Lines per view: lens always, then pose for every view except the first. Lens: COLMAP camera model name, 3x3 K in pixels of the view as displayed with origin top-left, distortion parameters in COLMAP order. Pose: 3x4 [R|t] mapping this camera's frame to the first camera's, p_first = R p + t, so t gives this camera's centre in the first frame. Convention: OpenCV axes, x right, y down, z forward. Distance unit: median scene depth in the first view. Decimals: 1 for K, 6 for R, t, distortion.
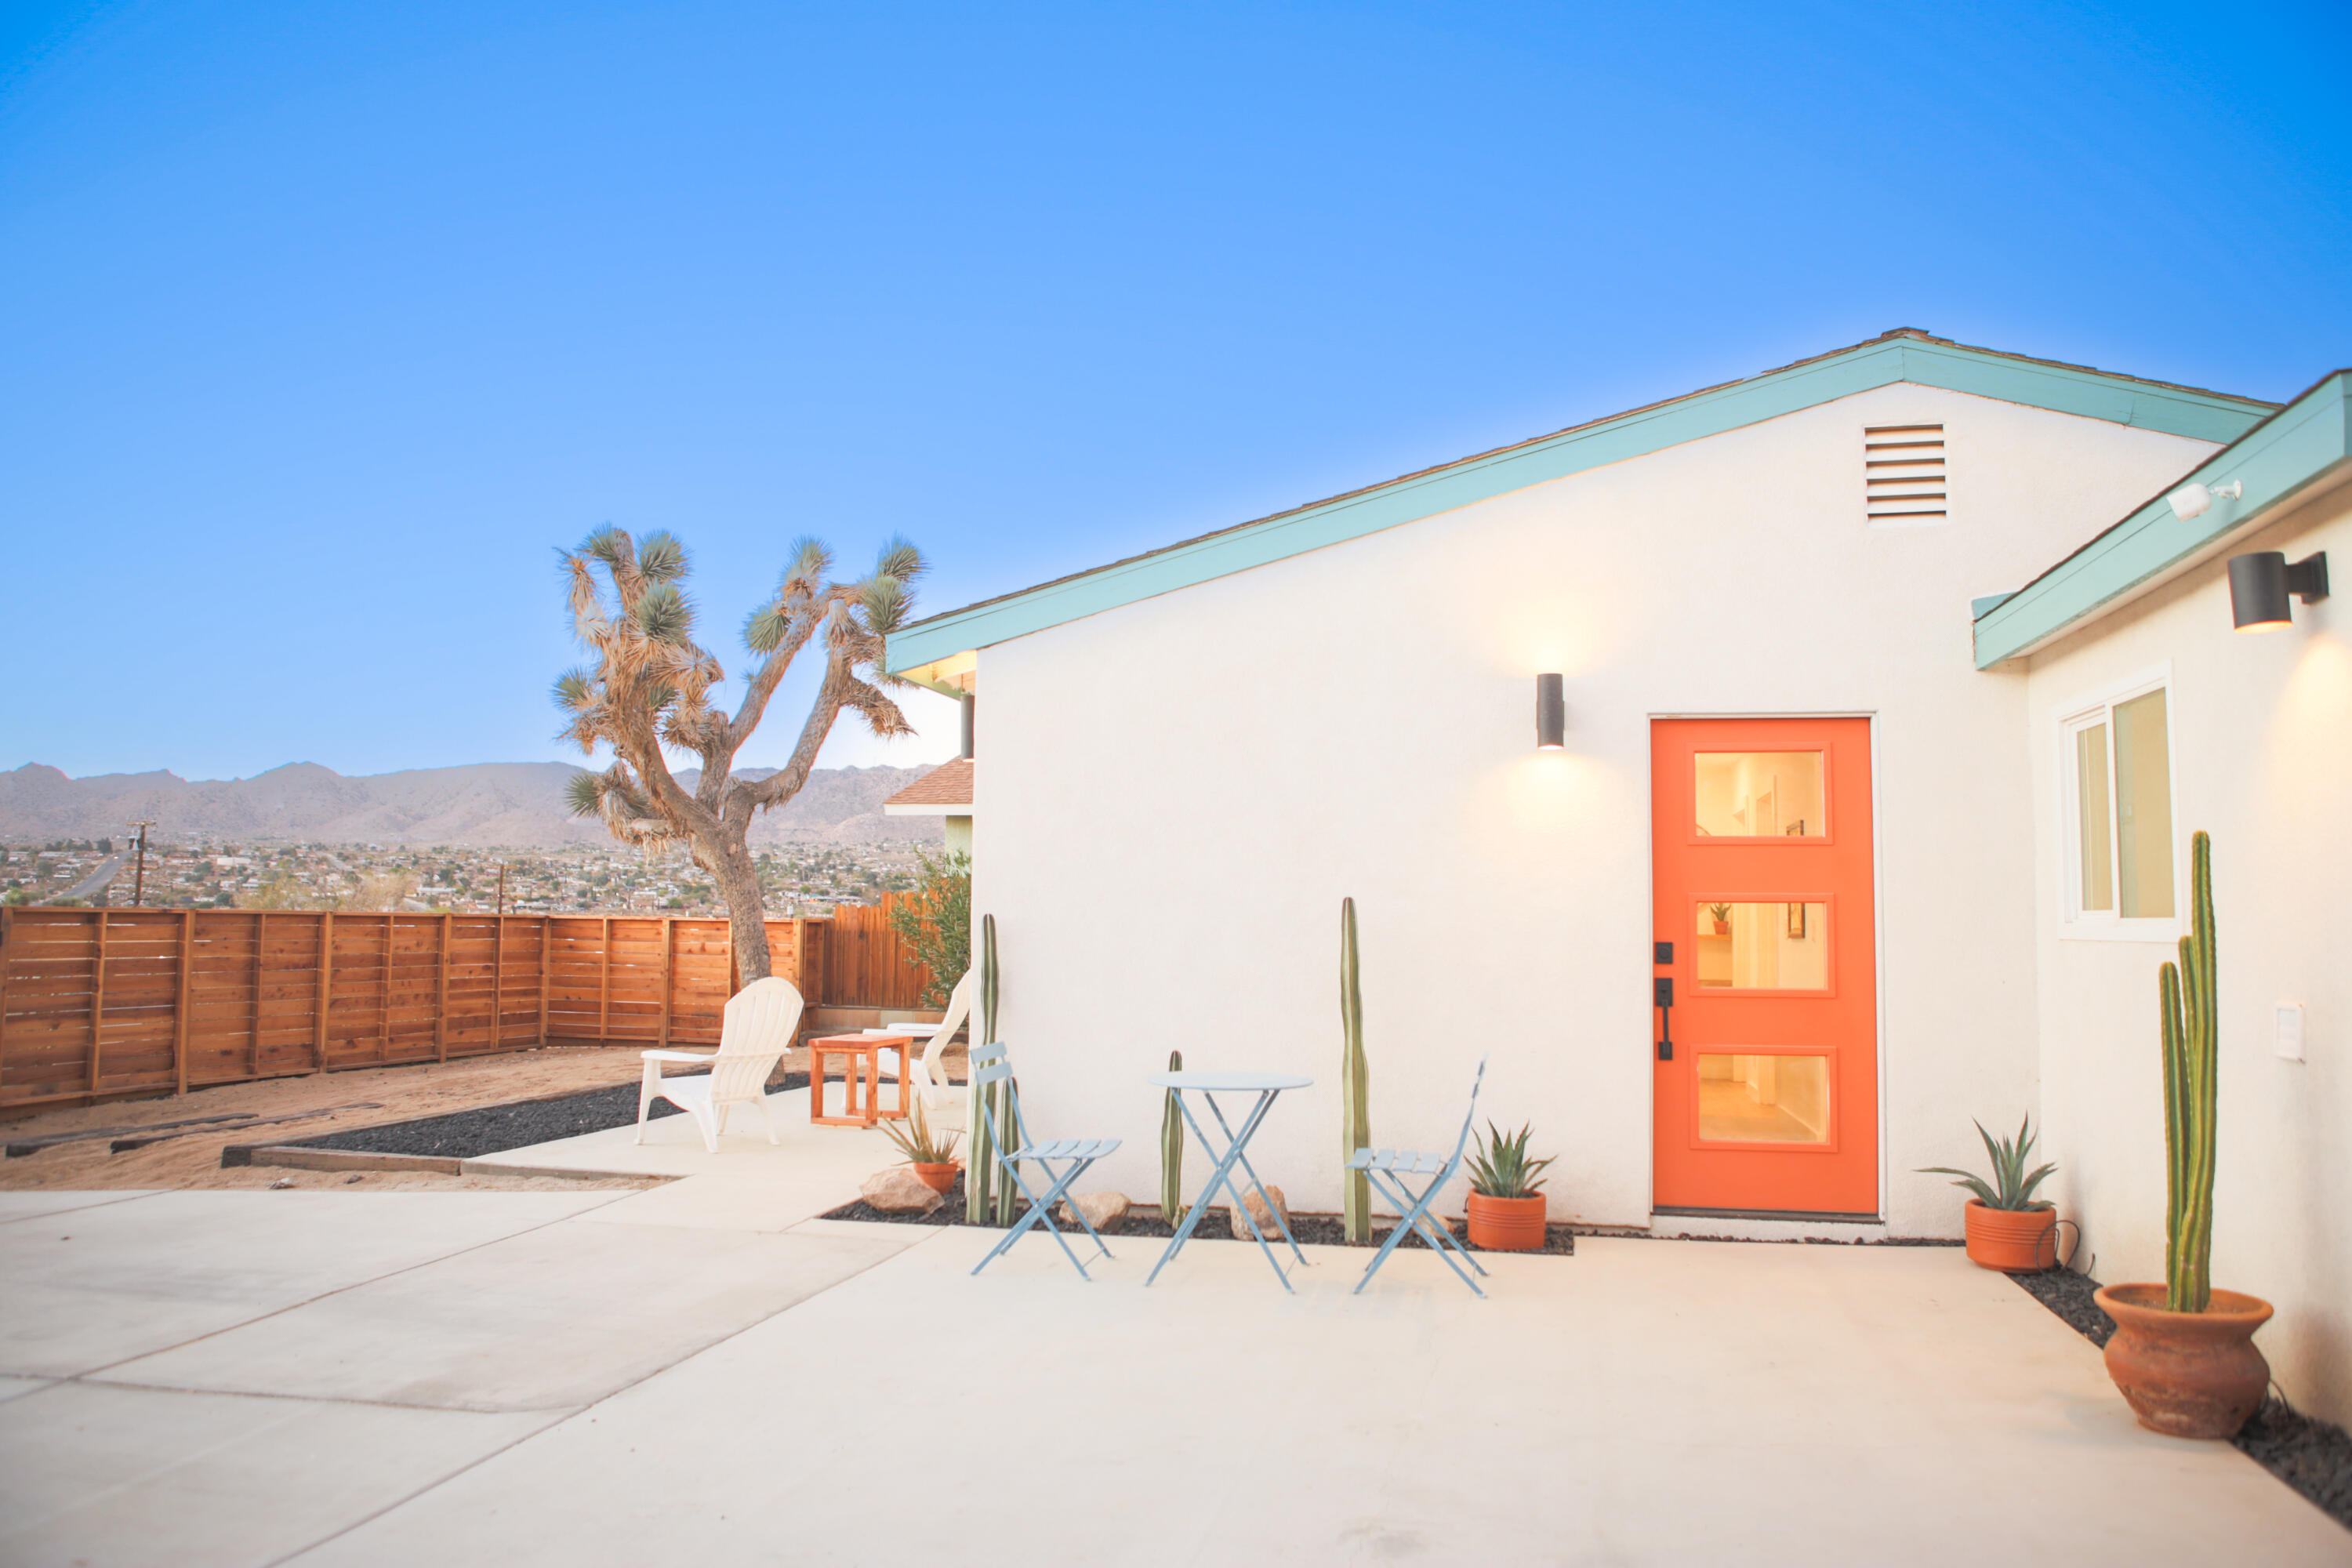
lens RADIAL K [[1643.6, 0, 1183.0], [0, 1643.6, 791.3], [0, 0, 1]] dist [-0.084602, 0.066388]
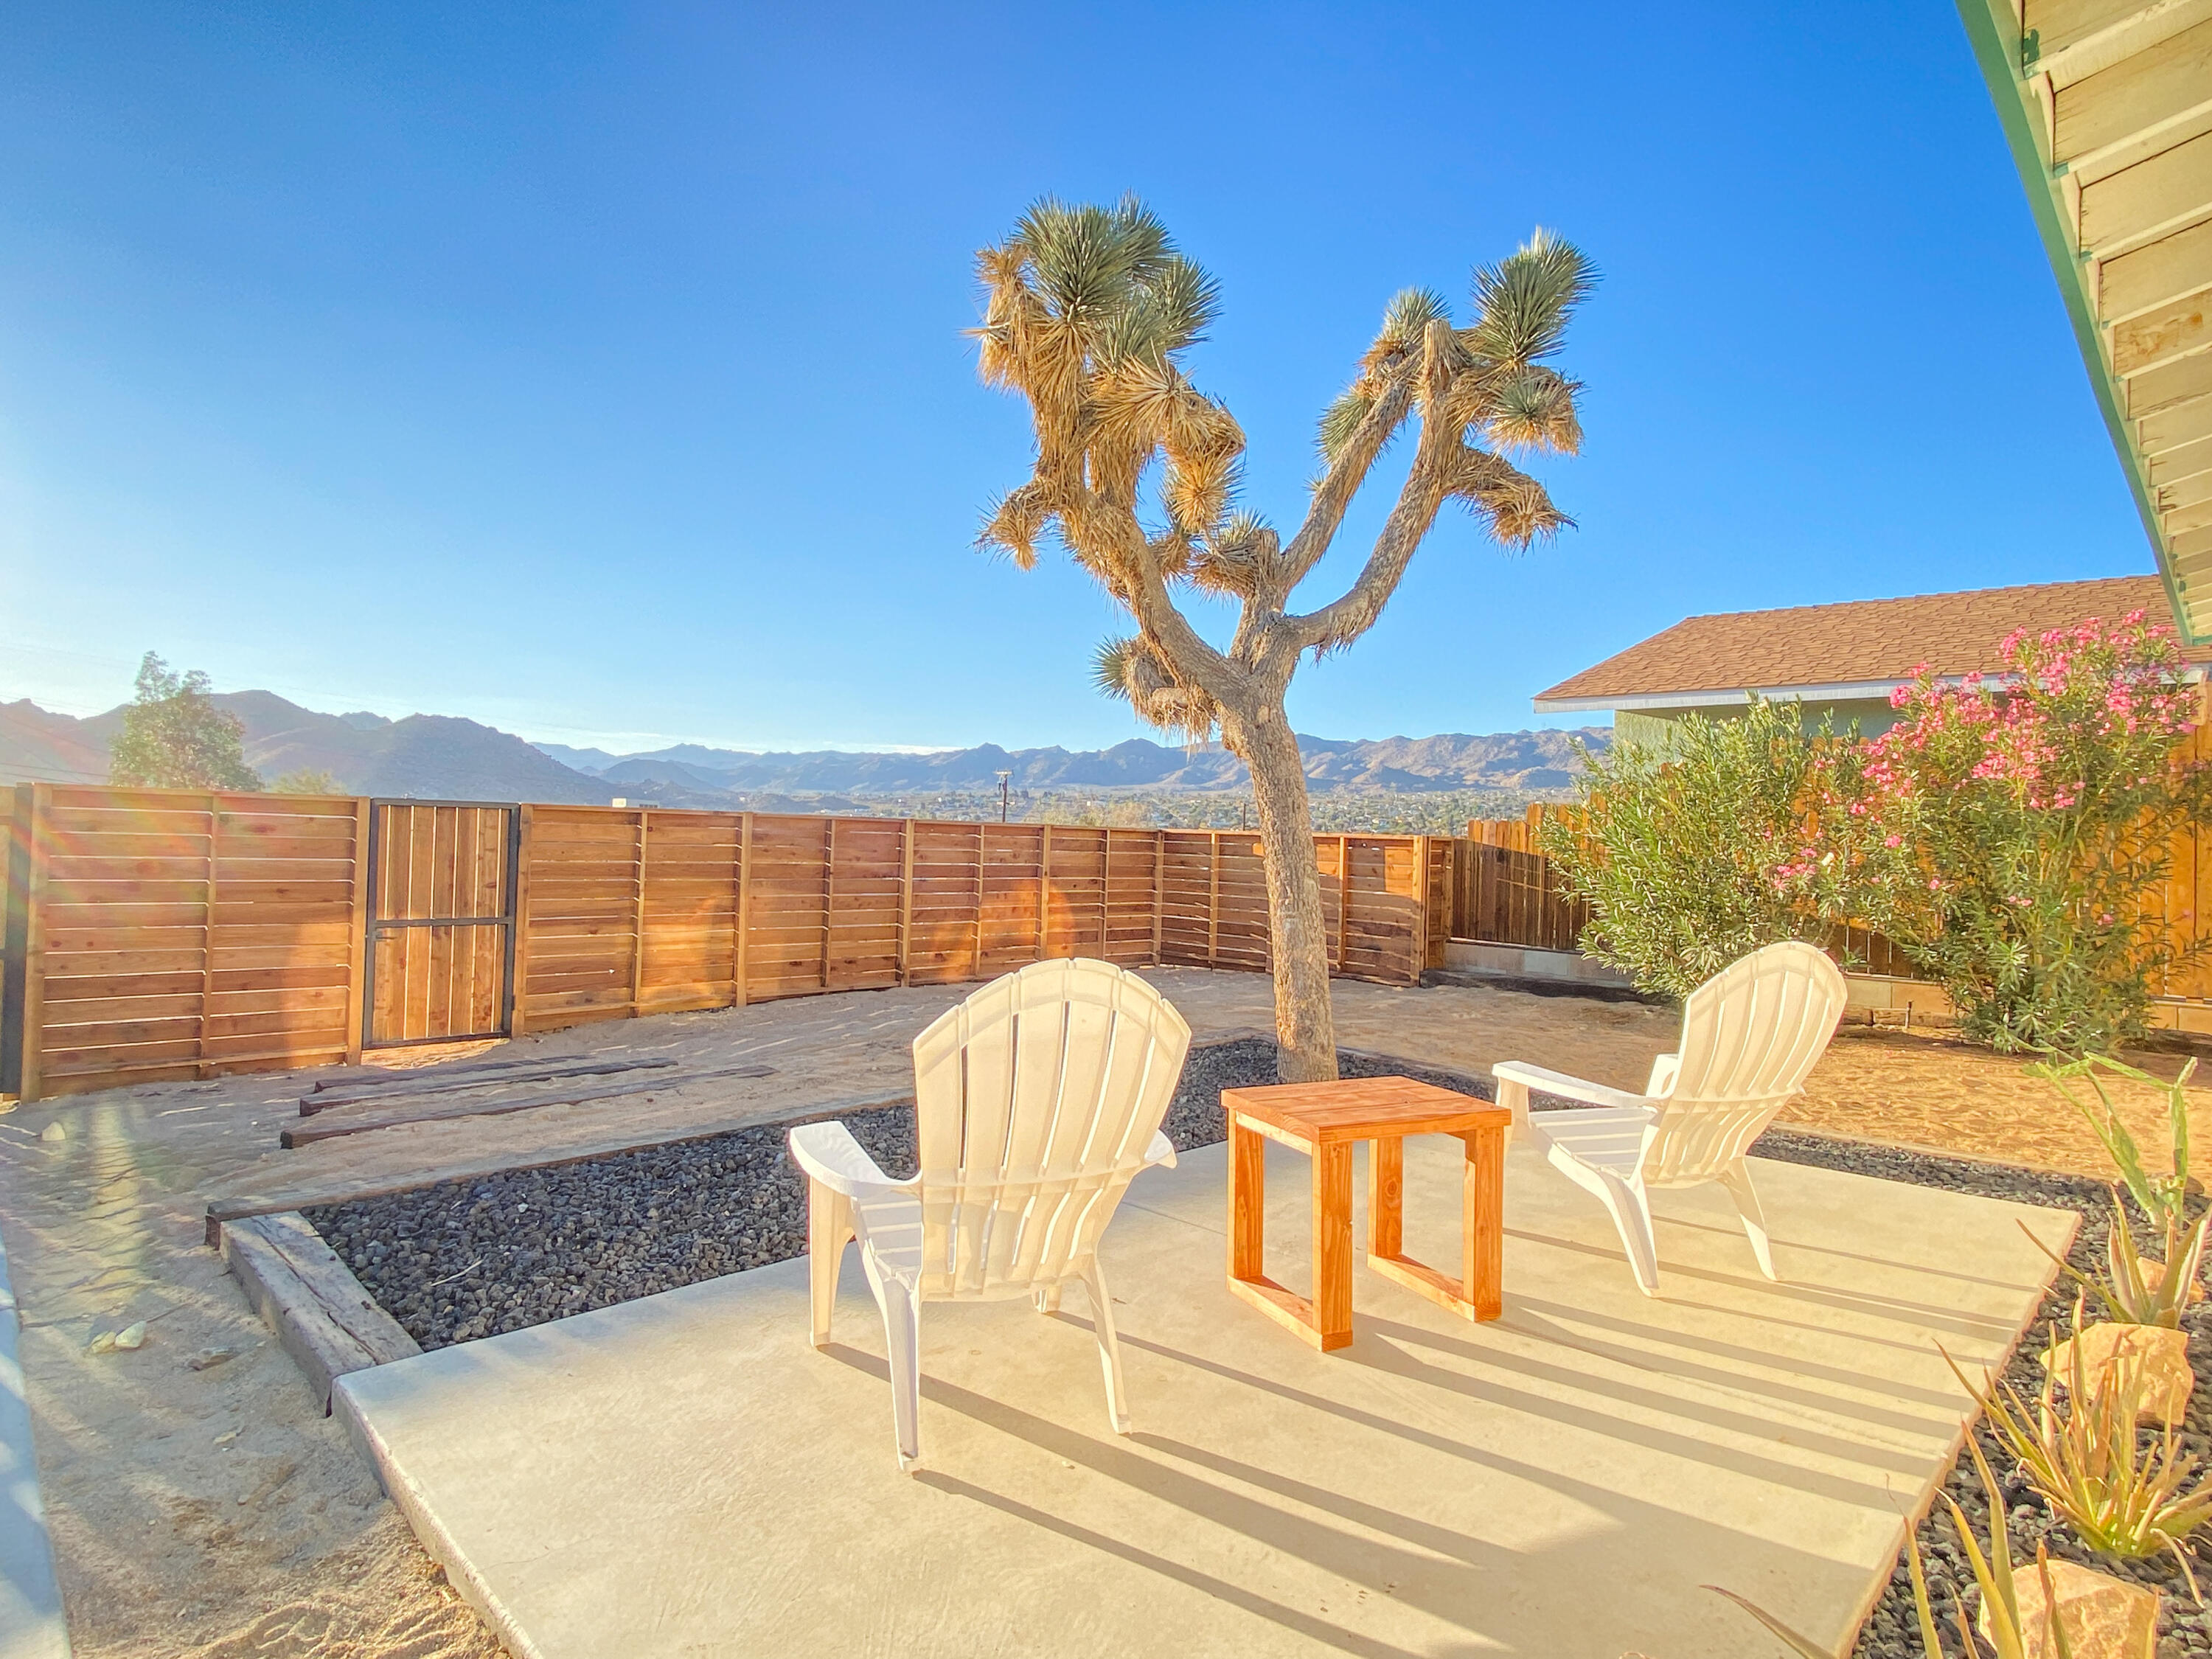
lens RADIAL K [[1211.1, 0, 1097.1], [0, 1211.1, 835.4], [0, 0, 1]] dist [0.102476, -0.148392]
pose [[0.860008, 0.017081, -0.509994, -0.068669], [0.017837, 0.997822, 0.063499, 0.040827], [0.509968, -0.063707, 0.857831, 0.441549]]
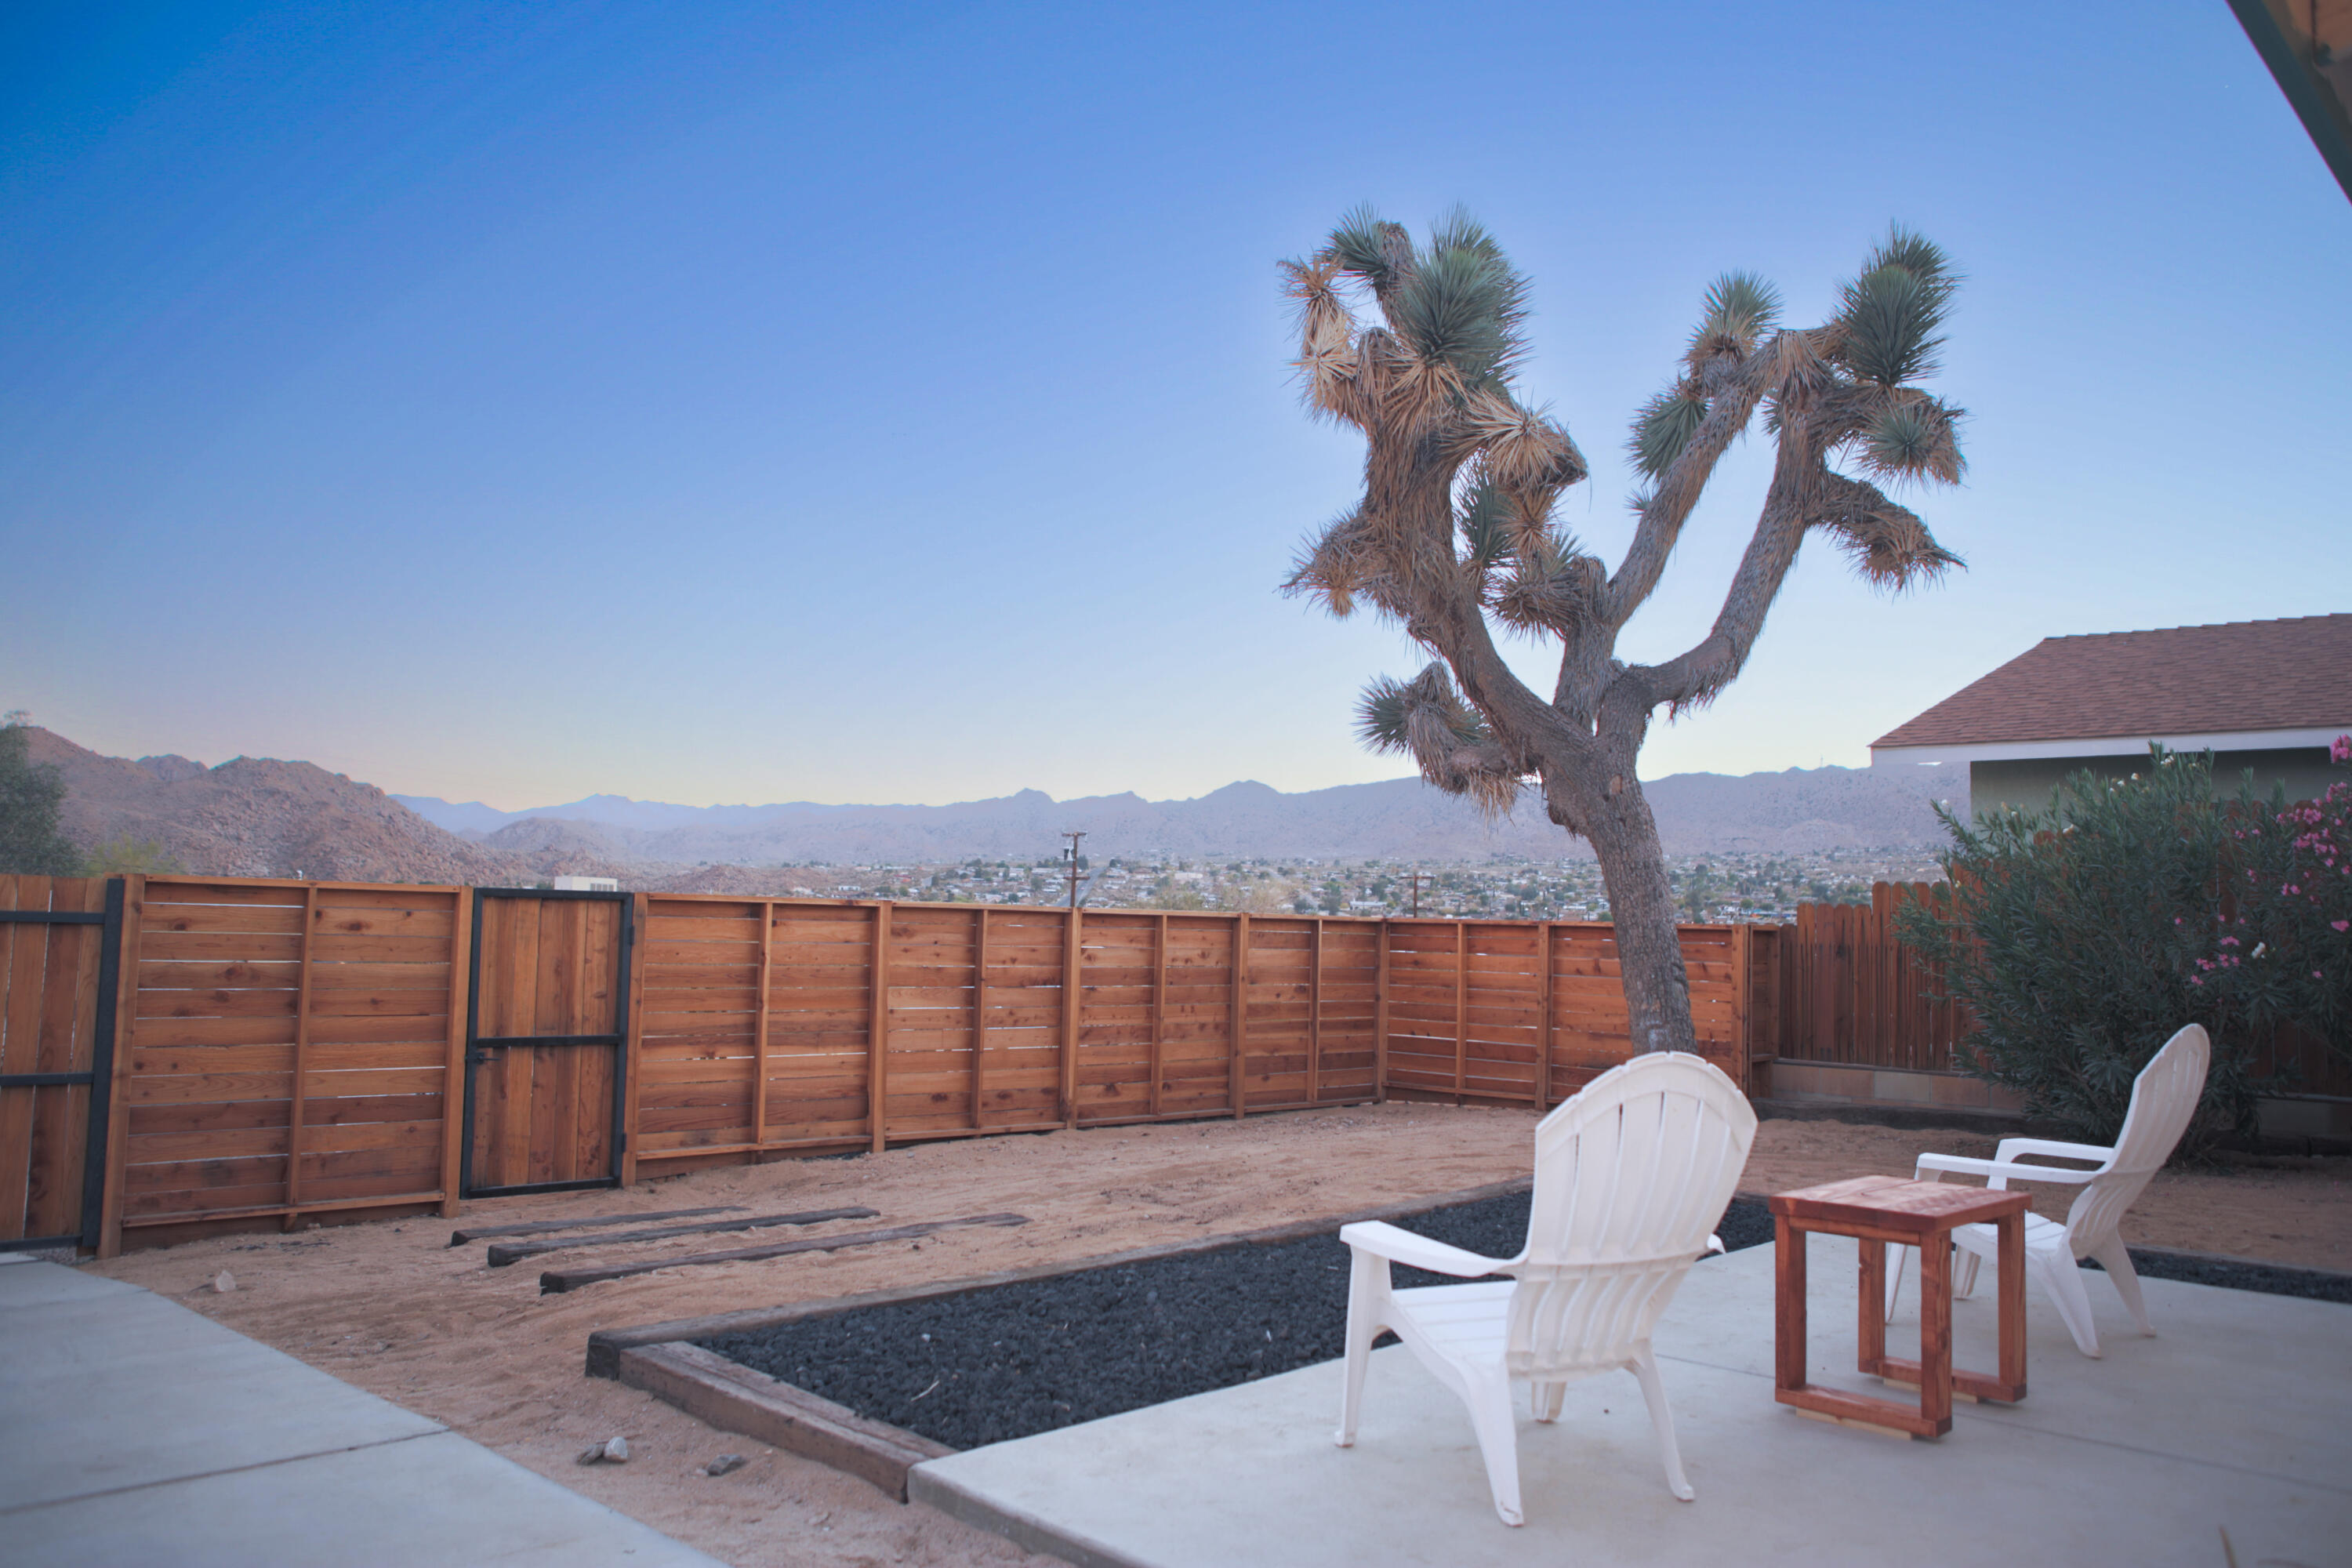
lens RADIAL K [[1770.0, 0, 1174.7], [0, 1770.0, 789.1], [0, 0, 1]] dist [-0.080524, 0.004565]
pose [[0.857123, -0.027416, -0.514381, -0.079938], [0.024705, 0.999621, -0.012111, 0.031924], [0.514519, -0.002327, 0.857476, 0.339728]]
